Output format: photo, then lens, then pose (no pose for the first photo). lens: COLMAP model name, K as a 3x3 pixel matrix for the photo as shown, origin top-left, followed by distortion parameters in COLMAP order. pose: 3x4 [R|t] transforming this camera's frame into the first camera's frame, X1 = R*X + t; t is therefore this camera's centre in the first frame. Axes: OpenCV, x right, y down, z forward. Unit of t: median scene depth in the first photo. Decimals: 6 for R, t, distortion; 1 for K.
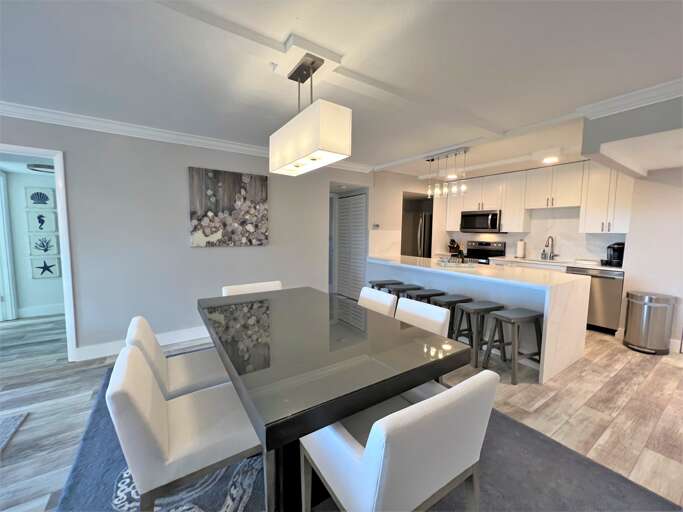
lens RADIAL K [[274.4, 0, 339.1], [0, 274.4, 253.9], [0, 0, 1]] dist [-0.001918, 0.000506]
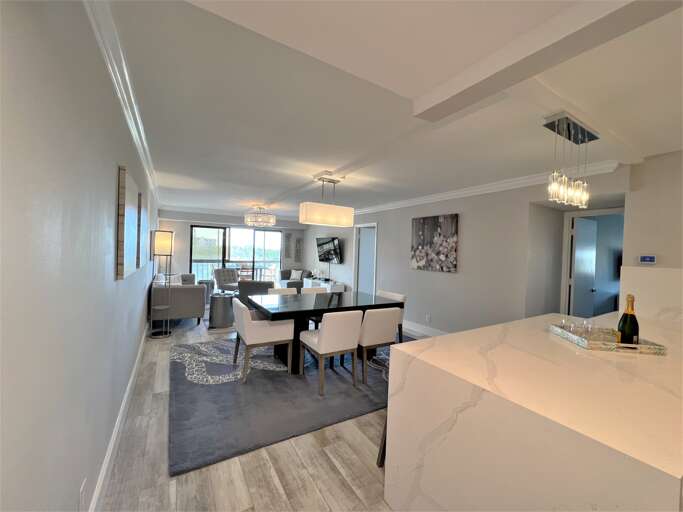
lens RADIAL K [[274.4, 0, 339.1], [0, 274.4, 253.9], [0, 0, 1]] dist [-0.001918, 0.000506]
pose [[-0.034401, -0.001273, -0.999407, 0.911959], [-0.118286, 0.992976, 0.002807, -0.056491], [0.992384, 0.118312, -0.034310, 0.556806]]
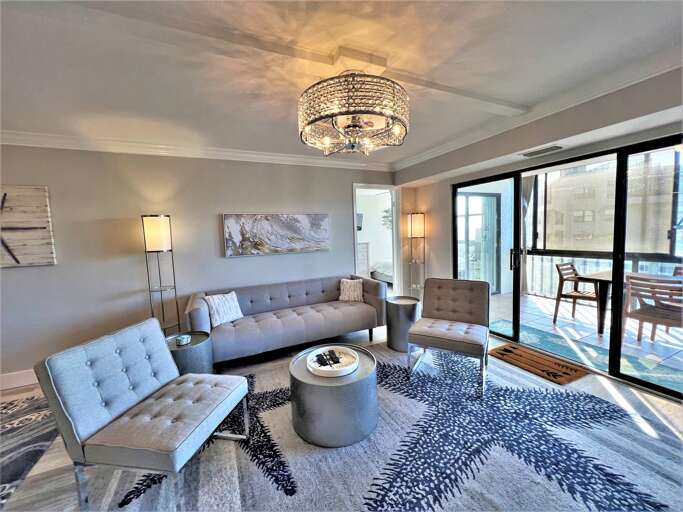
lens RADIAL K [[274.4, 0, 339.1], [0, 274.4, 253.9], [0, 0, 1]] dist [-0.001918, 0.000506]
pose [[-0.989164, 0.013679, 0.146177, -0.825718], [0.037731, 0.985894, 0.163063, -0.061151], [-0.141884, 0.166811, -0.975727, 0.483925]]
